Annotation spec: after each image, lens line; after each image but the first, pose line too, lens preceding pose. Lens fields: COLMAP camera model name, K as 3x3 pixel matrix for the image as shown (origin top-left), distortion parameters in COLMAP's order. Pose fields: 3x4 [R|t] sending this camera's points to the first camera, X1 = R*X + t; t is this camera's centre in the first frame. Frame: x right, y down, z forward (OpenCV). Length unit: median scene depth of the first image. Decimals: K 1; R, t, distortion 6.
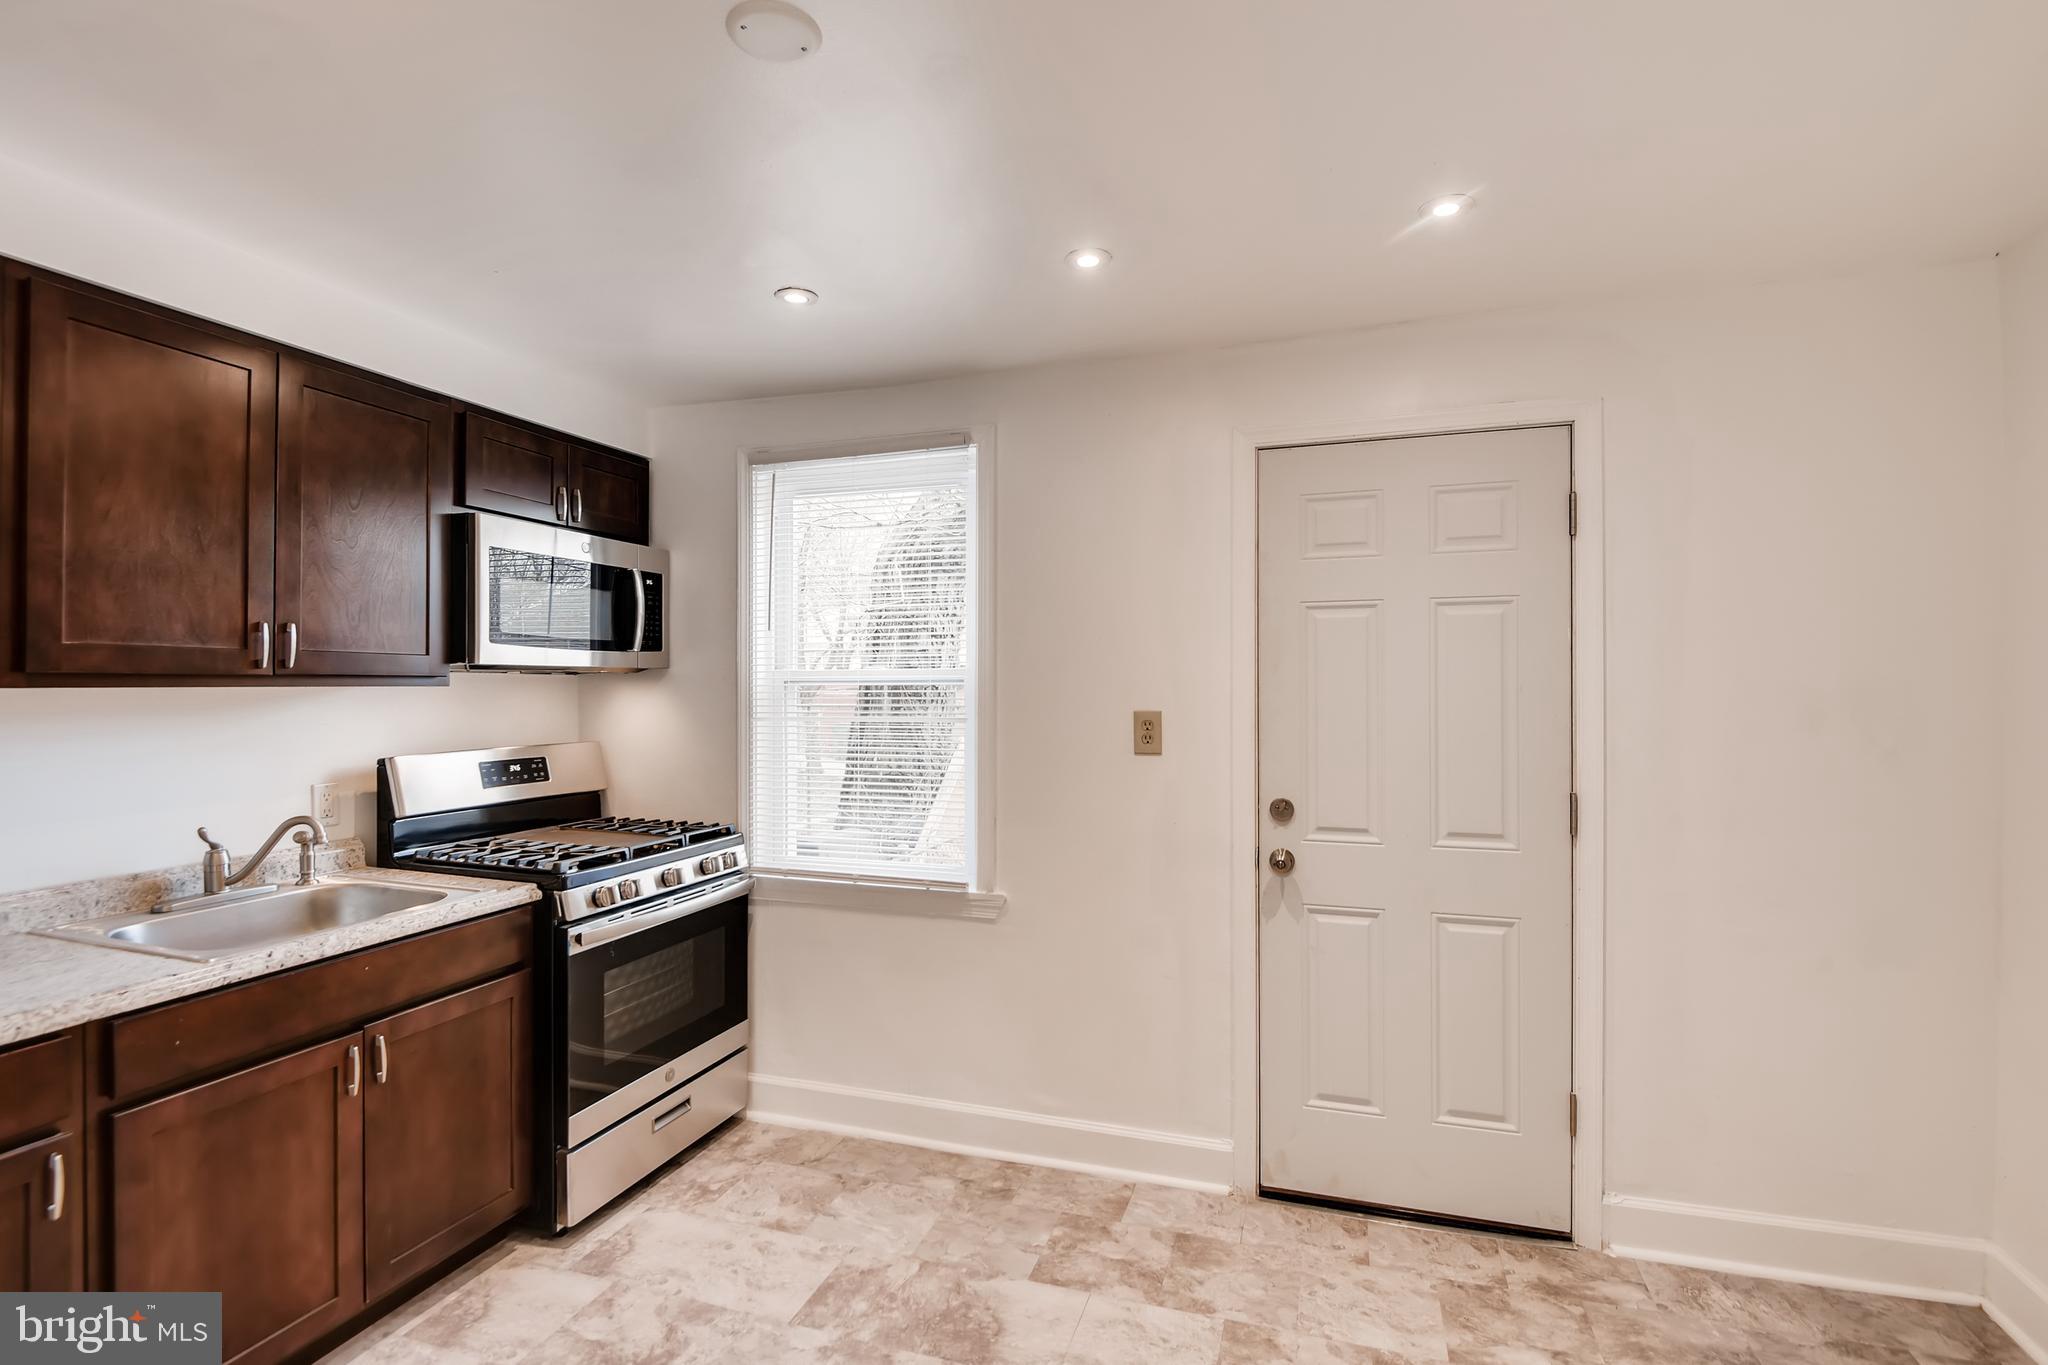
lens RADIAL K [[989.9, 0, 1005.1], [0, 989.9, 677.1], [0, 0, 1]] dist [-0.002307, -0.002136]
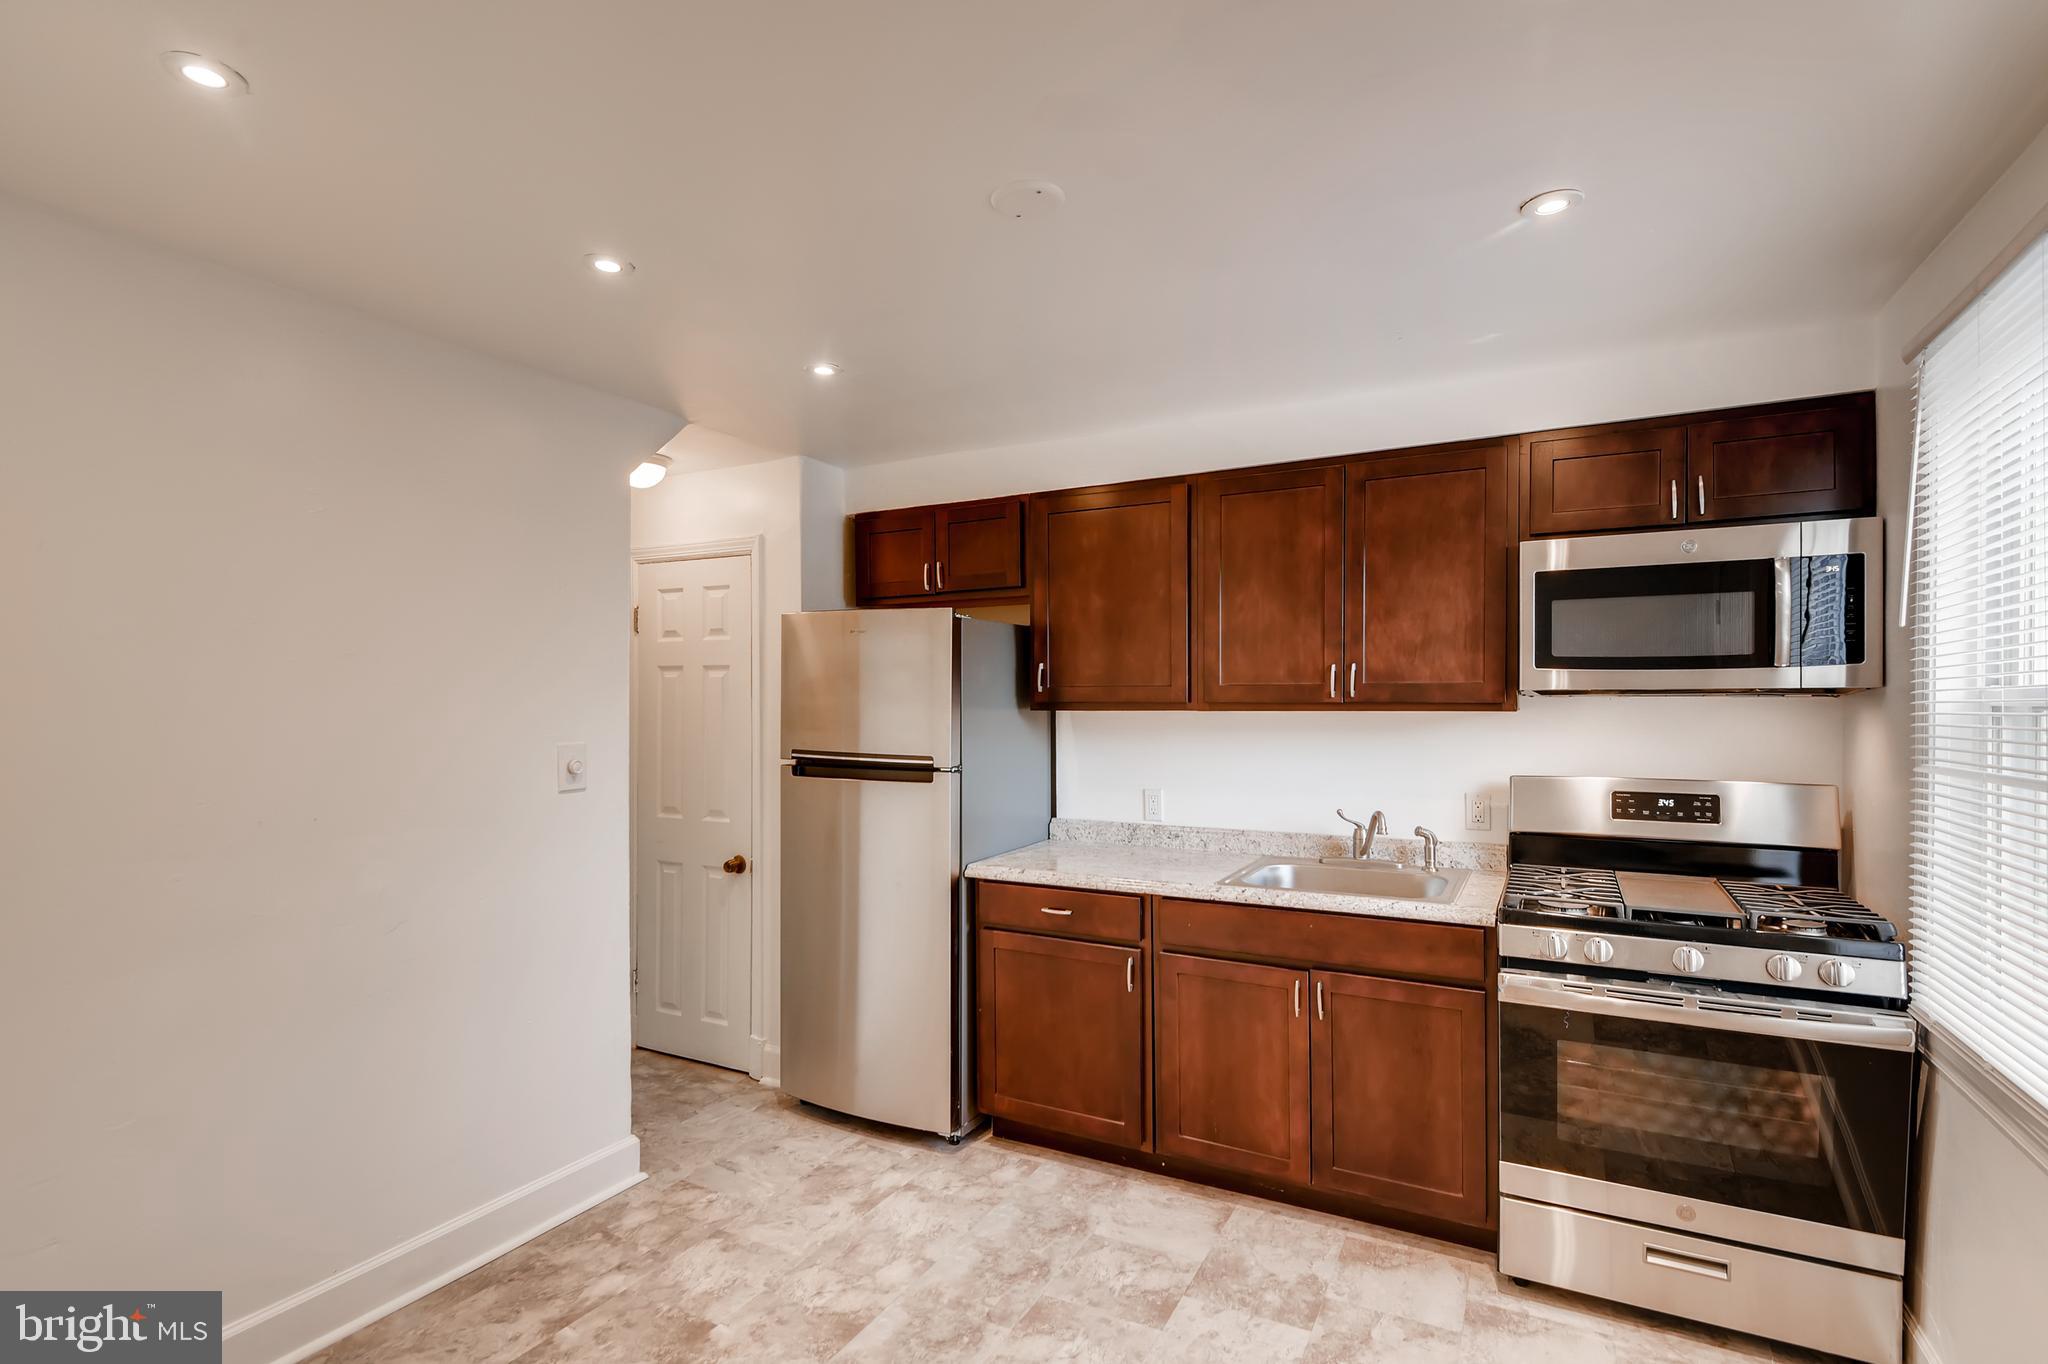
lens RADIAL K [[943.3, 0, 1008.3], [0, 943.3, 701.3], [0, 0, 1]] dist [0.002029, -0.000707]
pose [[-0.160723, -0.006035, -0.986981, 0.589441], [0.007238, 0.999947, -0.007293, 0.002350], [0.986973, -0.008316, -0.160671, 0.726781]]
